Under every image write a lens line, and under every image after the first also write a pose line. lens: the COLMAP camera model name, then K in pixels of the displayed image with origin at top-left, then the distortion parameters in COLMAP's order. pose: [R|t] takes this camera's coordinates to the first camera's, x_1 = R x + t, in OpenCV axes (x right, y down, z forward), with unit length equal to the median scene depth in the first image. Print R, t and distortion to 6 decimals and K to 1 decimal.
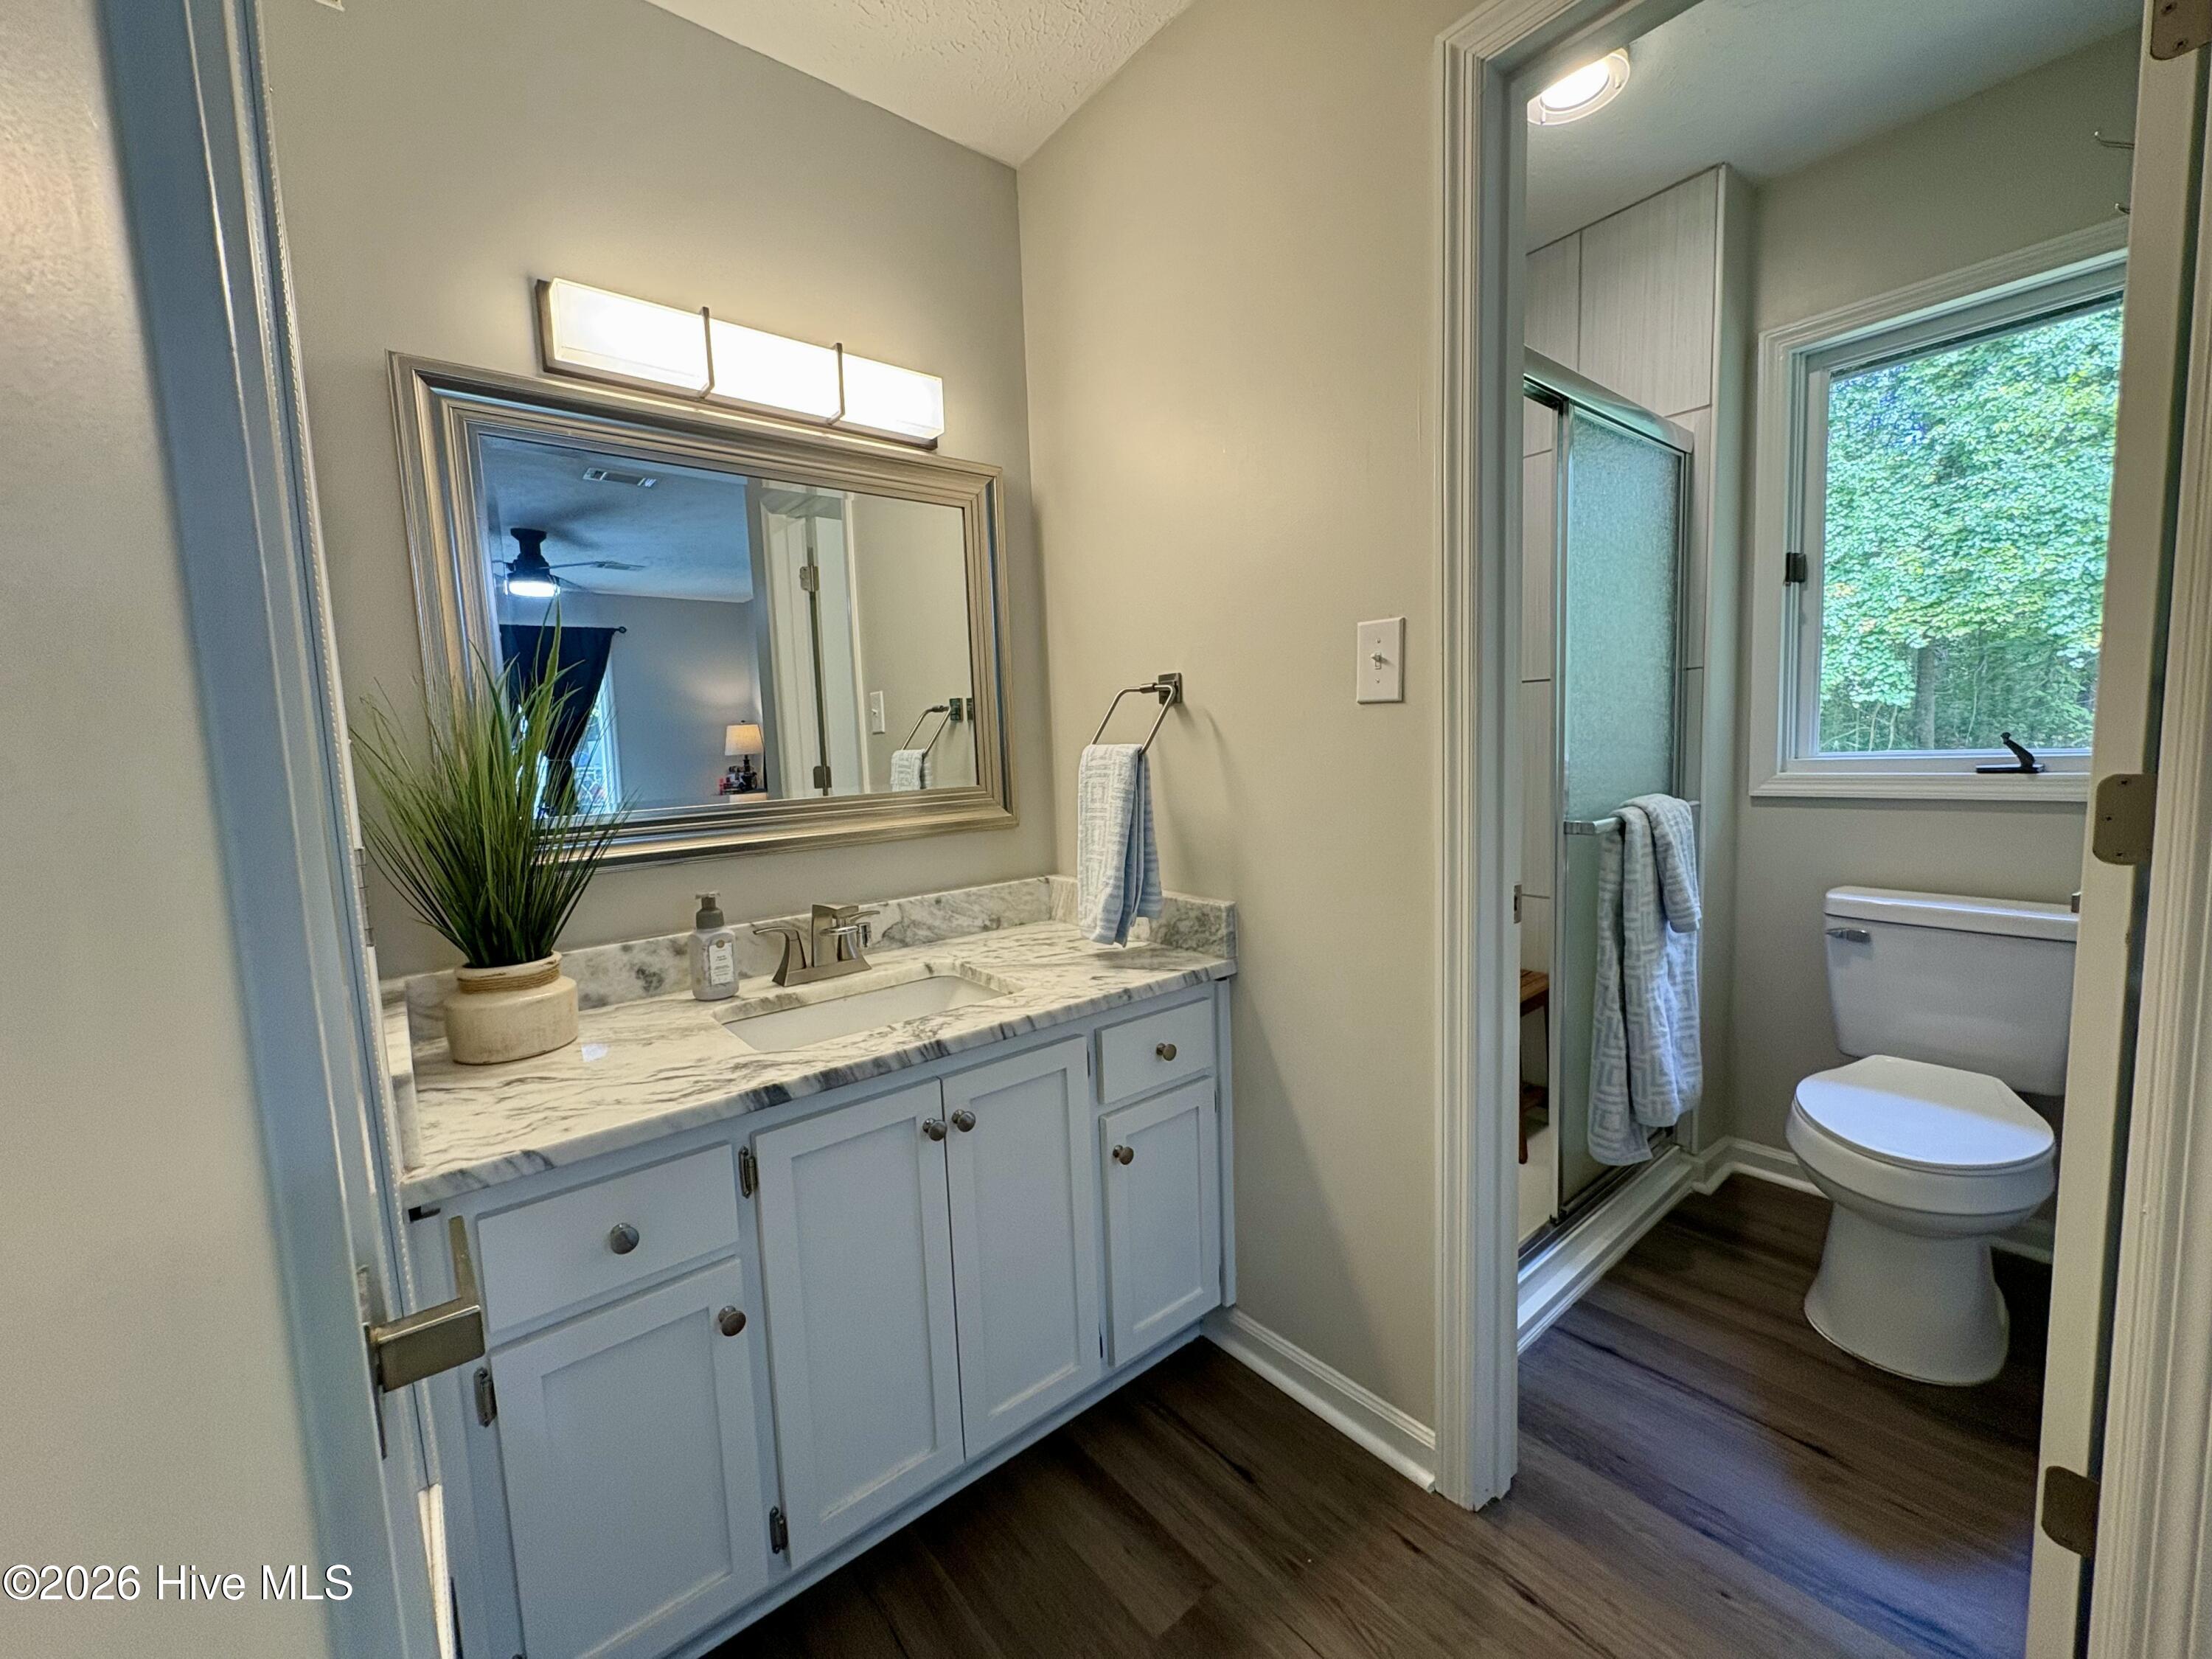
lens RADIAL K [[886.9, 0, 1108.6], [0, 886.9, 828.7], [0, 0, 1]] dist [0.003120, -0.000155]
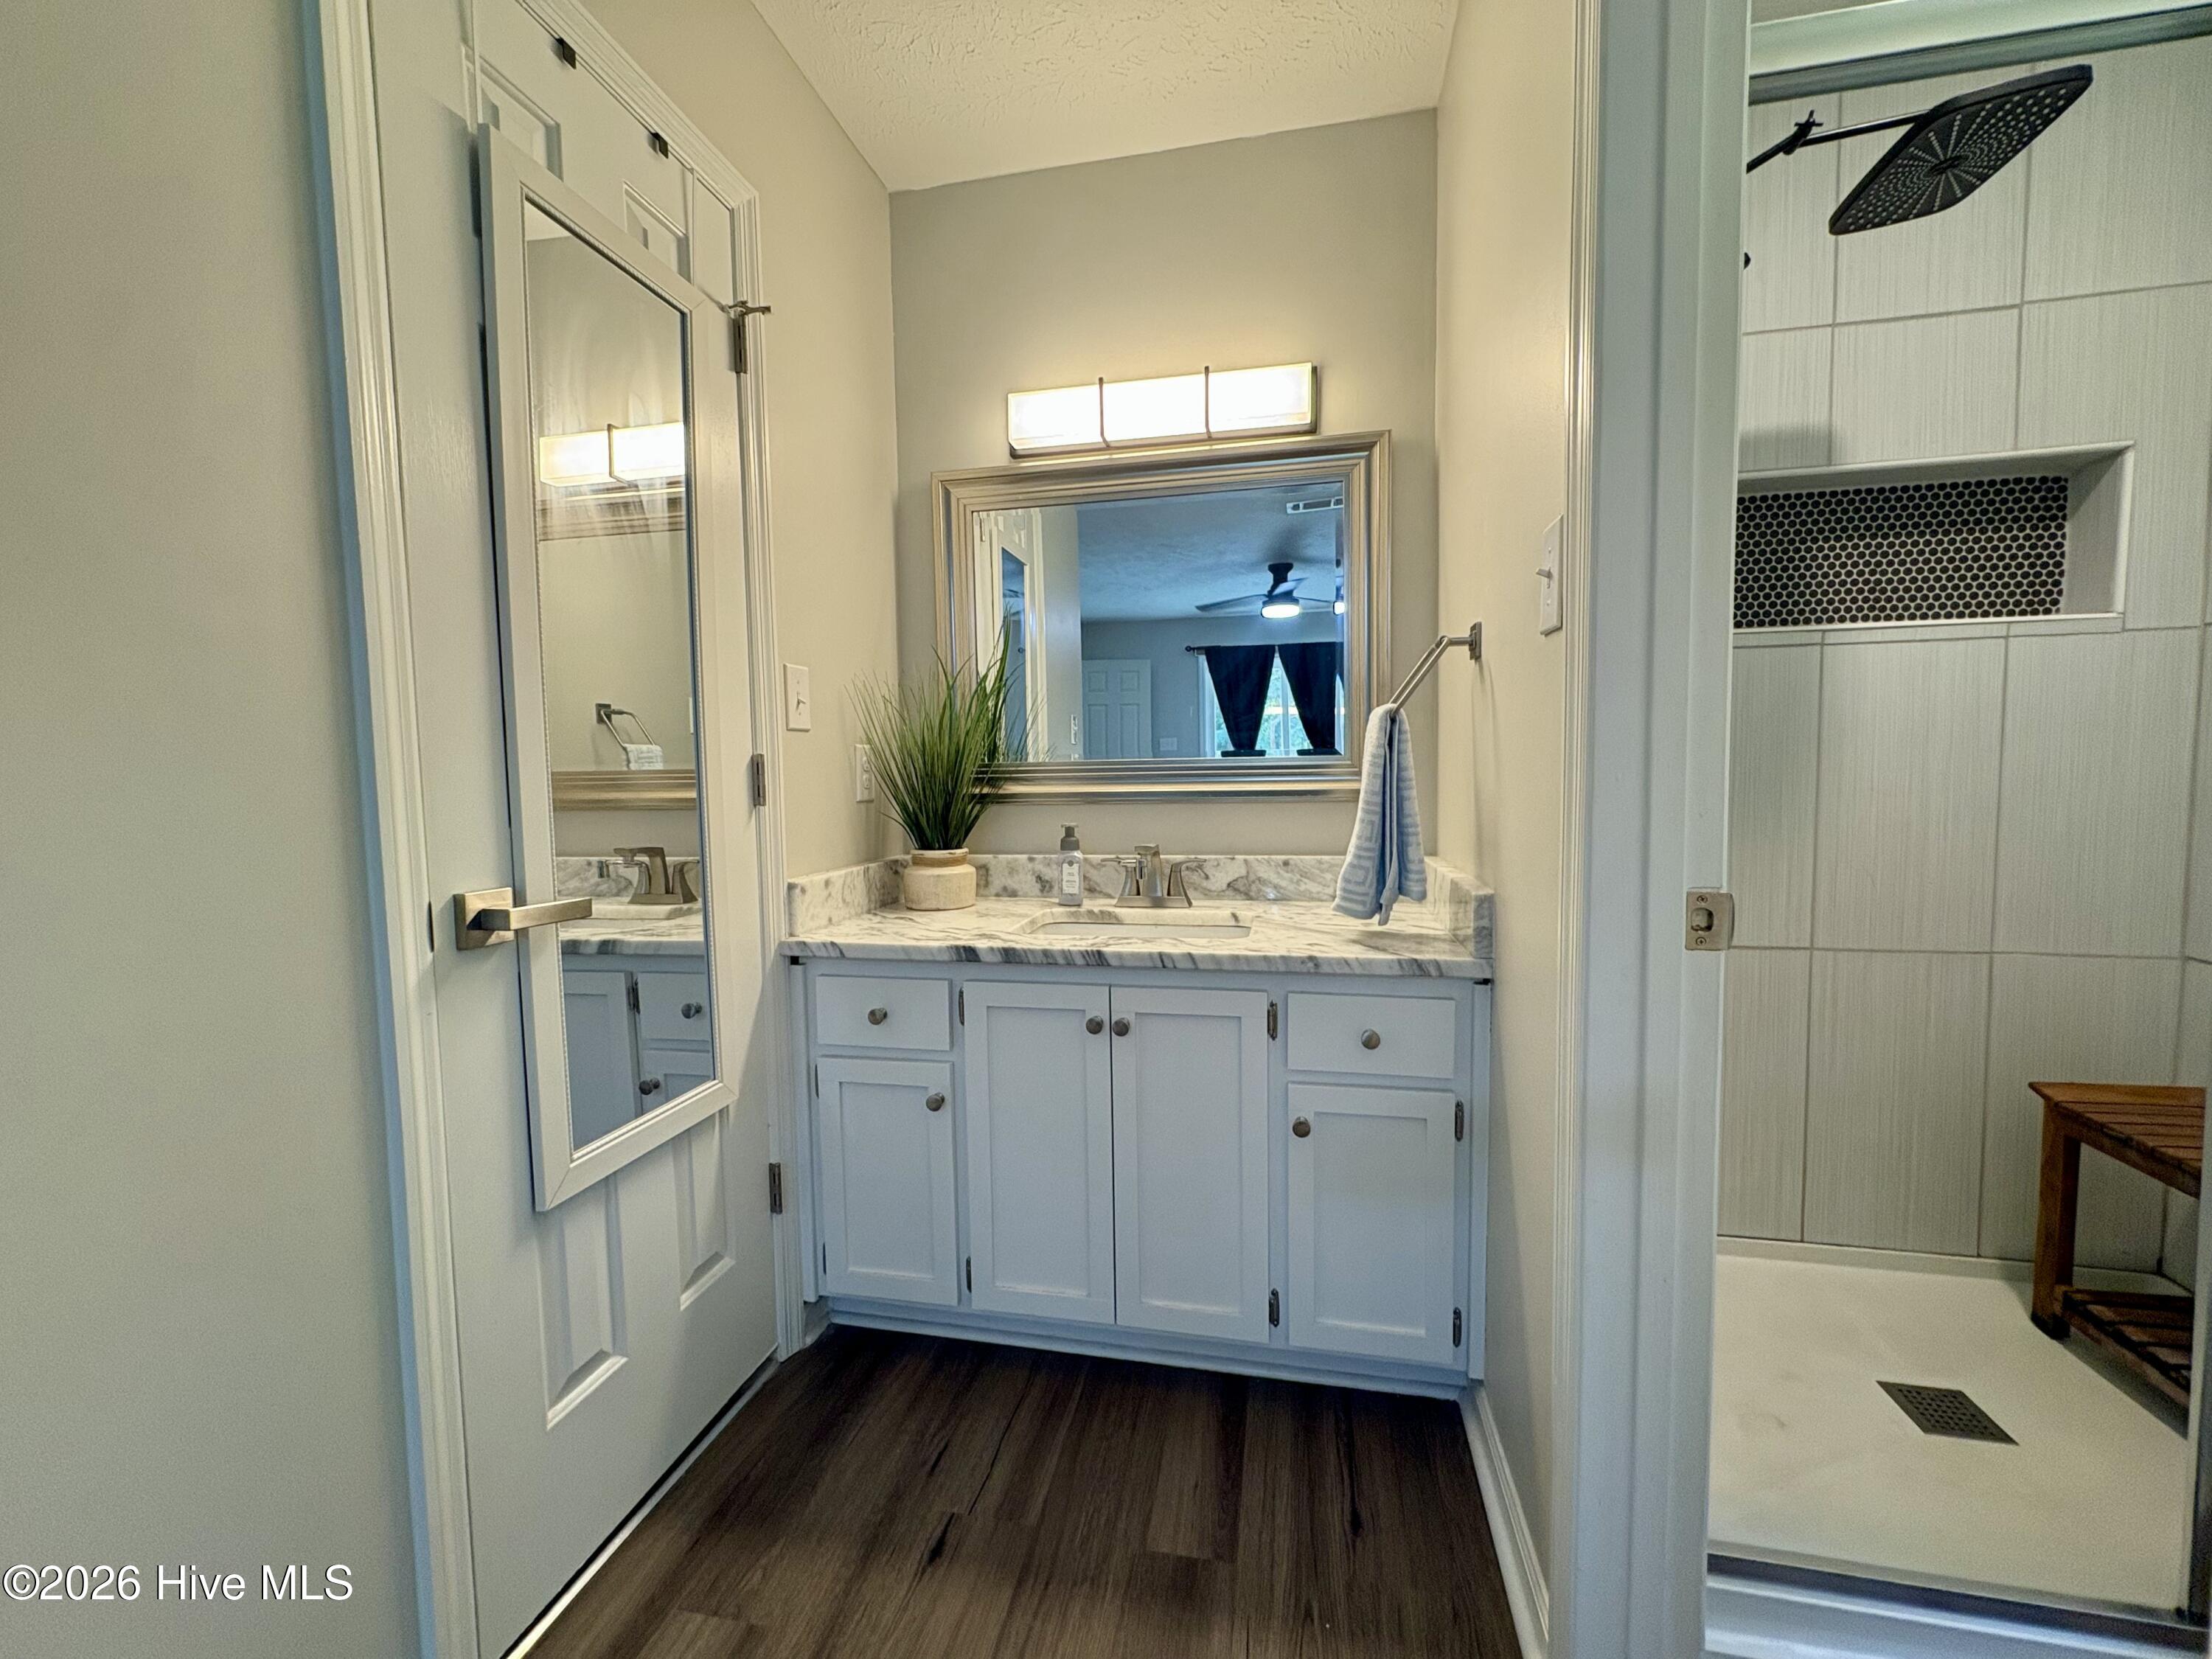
lens RADIAL K [[882.2, 0, 1106.0], [0, 882.2, 829.5], [0, 0, 1]] dist [-0.000164, 0.000061]
pose [[0.622883, 0.080915, -0.778119, 0.477976], [-0.086677, 0.995651, 0.034151, 0.024129], [0.777499, 0.046173, 0.627187, 0.172382]]
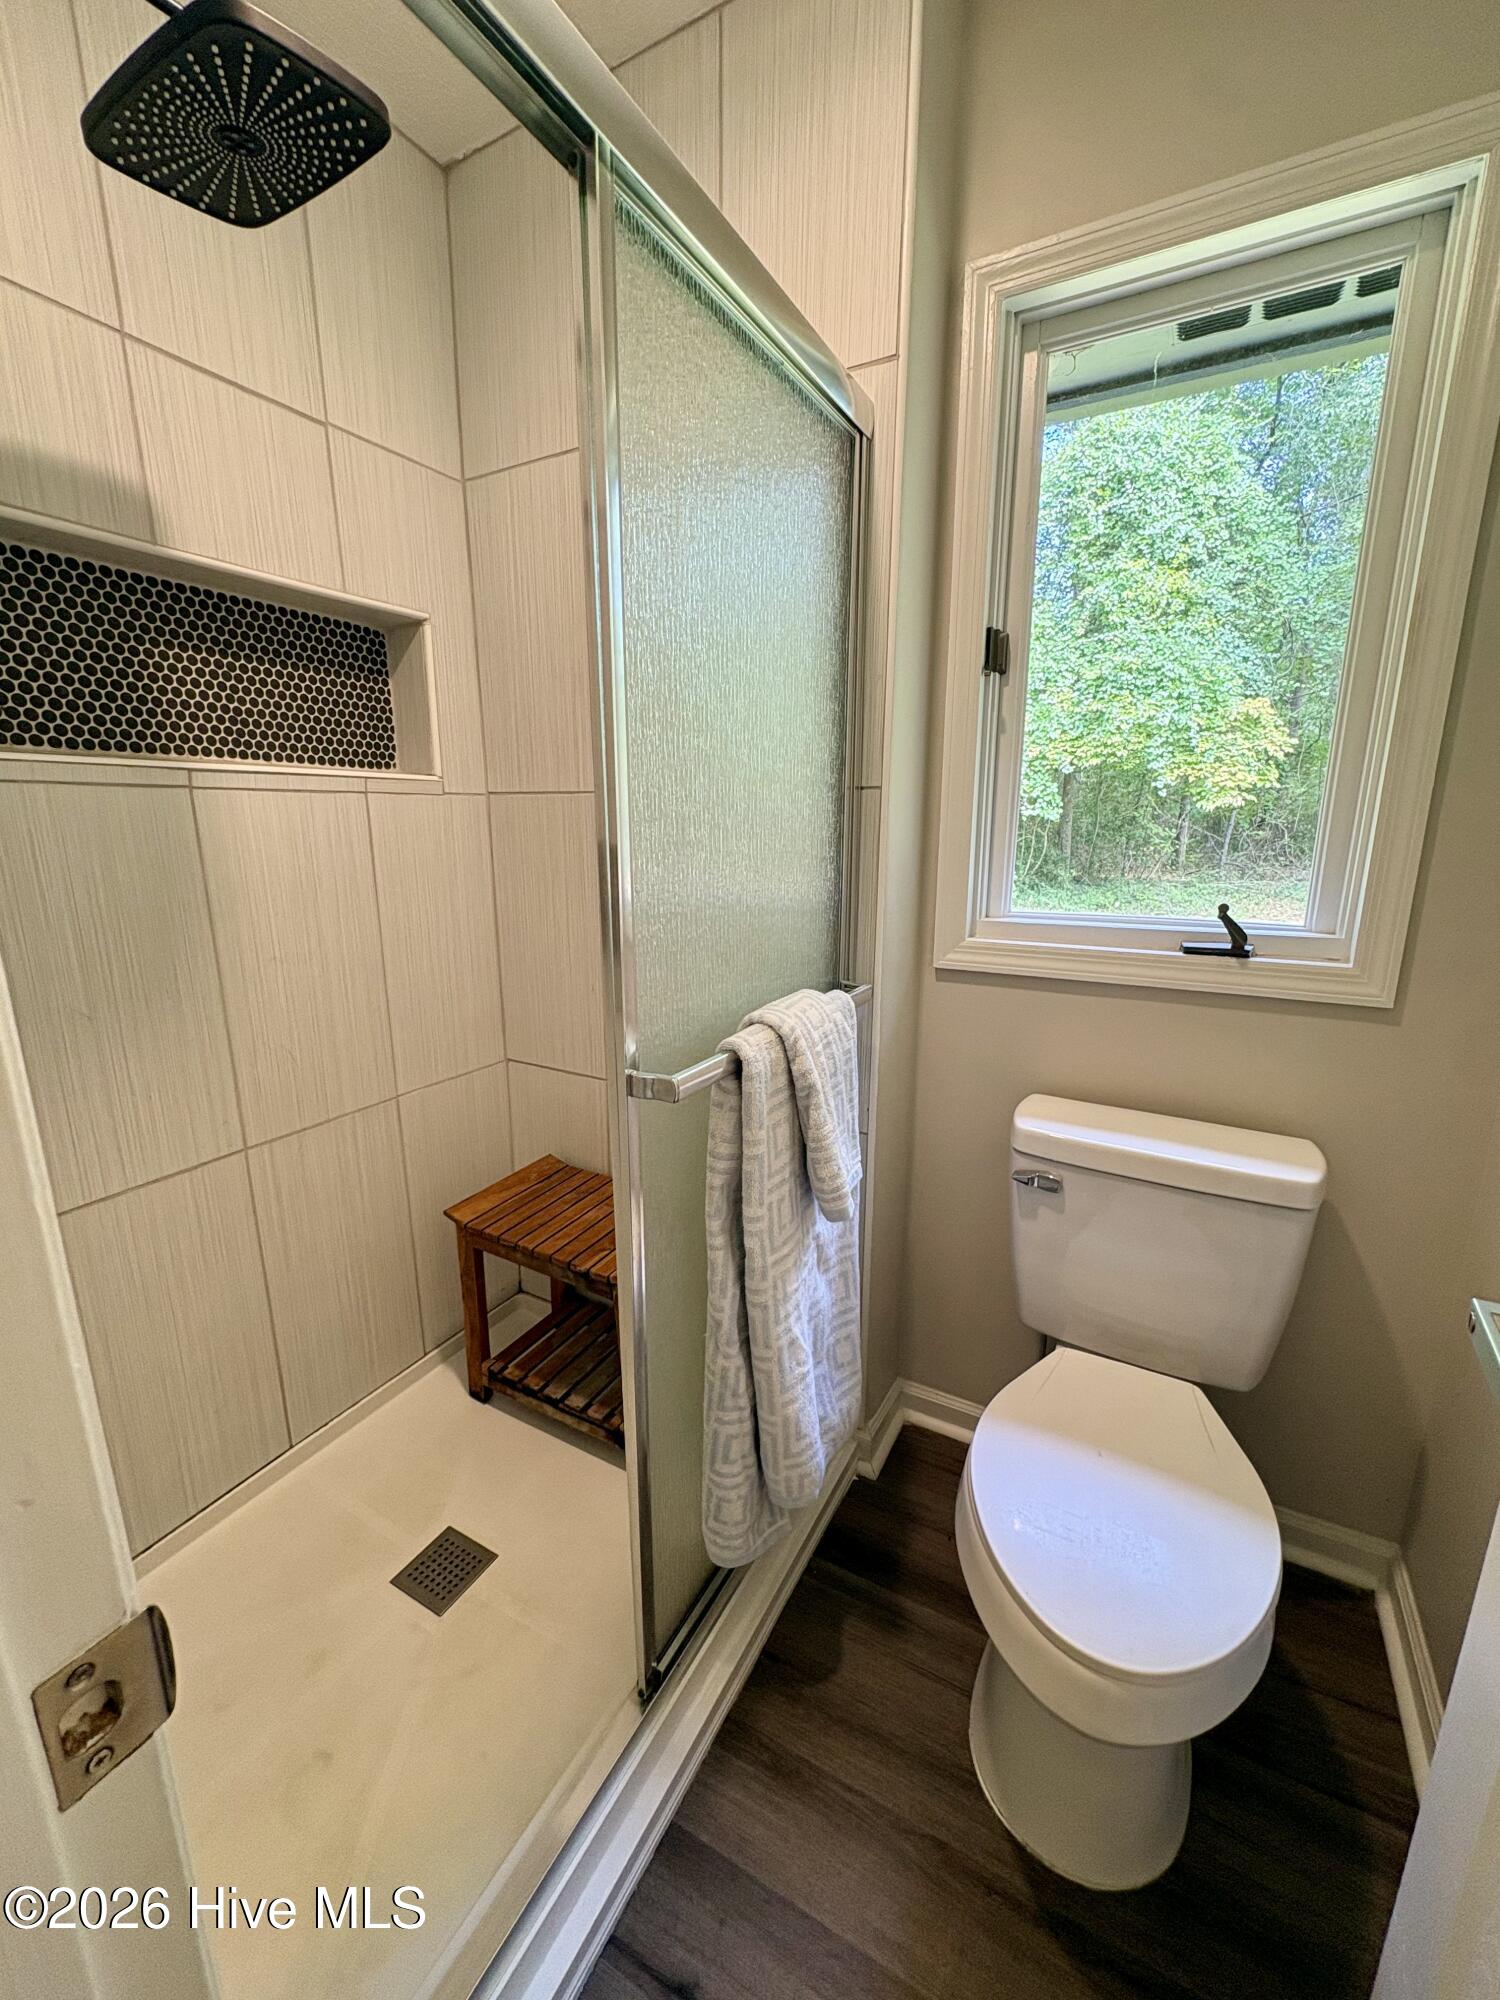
lens RADIAL K [[801.9, 0, 750.0], [0, 801.9, 1000.0], [0, 0, 1]] dist [0.003120, -0.000155]
pose [[0.928315, -0.041625, 0.369456, 0.389301], [-0.002426, 0.993014, 0.117976, -0.104530], [-0.371786, -0.110415, 0.921729, 0.514653]]
